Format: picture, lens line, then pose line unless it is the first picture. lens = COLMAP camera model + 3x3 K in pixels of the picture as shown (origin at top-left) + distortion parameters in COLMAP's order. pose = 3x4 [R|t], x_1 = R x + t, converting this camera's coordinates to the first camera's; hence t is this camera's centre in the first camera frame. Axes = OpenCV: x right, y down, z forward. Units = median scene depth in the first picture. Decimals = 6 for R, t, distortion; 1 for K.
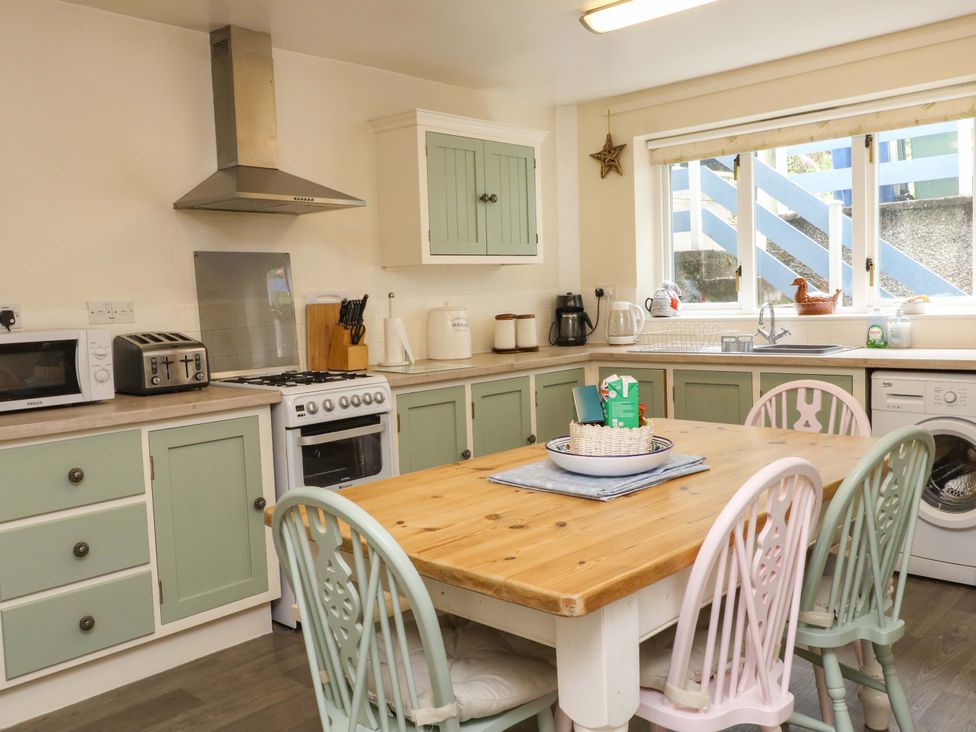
lens RADIAL K [[851.6, 0, 478.3], [0, 851.6, 361.2], [0, 0, 1]] dist [0.023779, -0.025210]
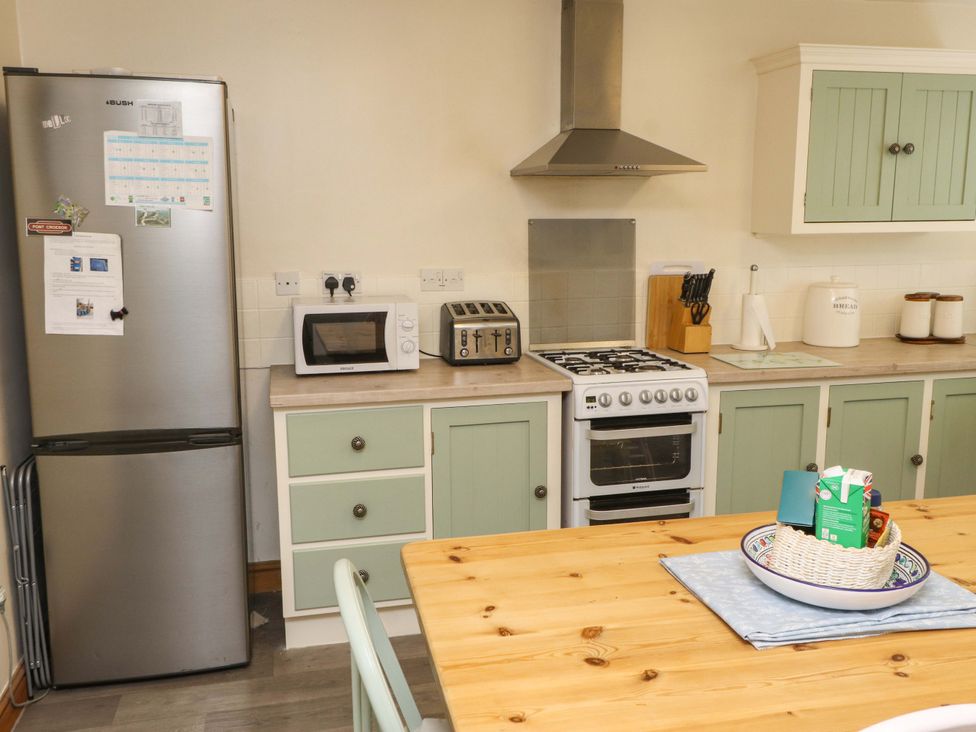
lens RADIAL K [[851.6, 0, 478.3], [0, 851.6, 361.2], [0, 0, 1]] dist [0.023779, -0.025210]
pose [[0.834522, 0.120215, -0.537701, 0.173915], [-0.066136, 0.990707, 0.118850, -0.084100], [0.546992, -0.063622, 0.834717, 0.149393]]
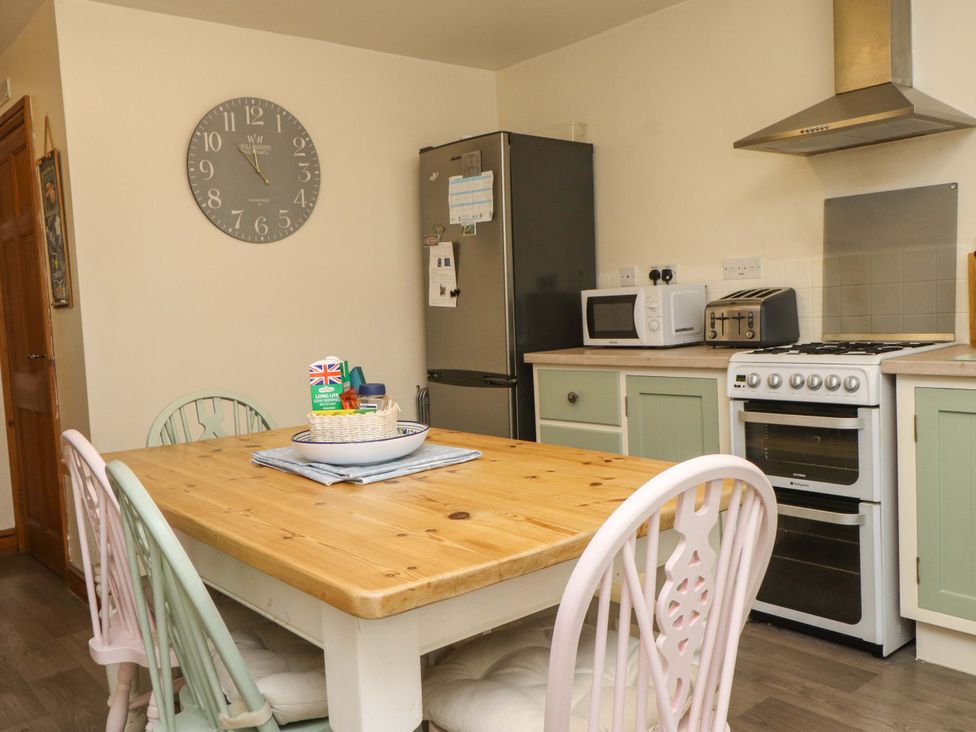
lens RADIAL K [[851.6, 0, 478.3], [0, 851.6, 361.2], [0, 0, 1]] dist [0.023779, -0.025210]
pose [[-0.102739, 0.112739, -0.988299, 0.665367], [-0.021032, 0.993088, 0.115472, -0.057377], [0.994486, 0.032649, -0.099658, 0.769486]]
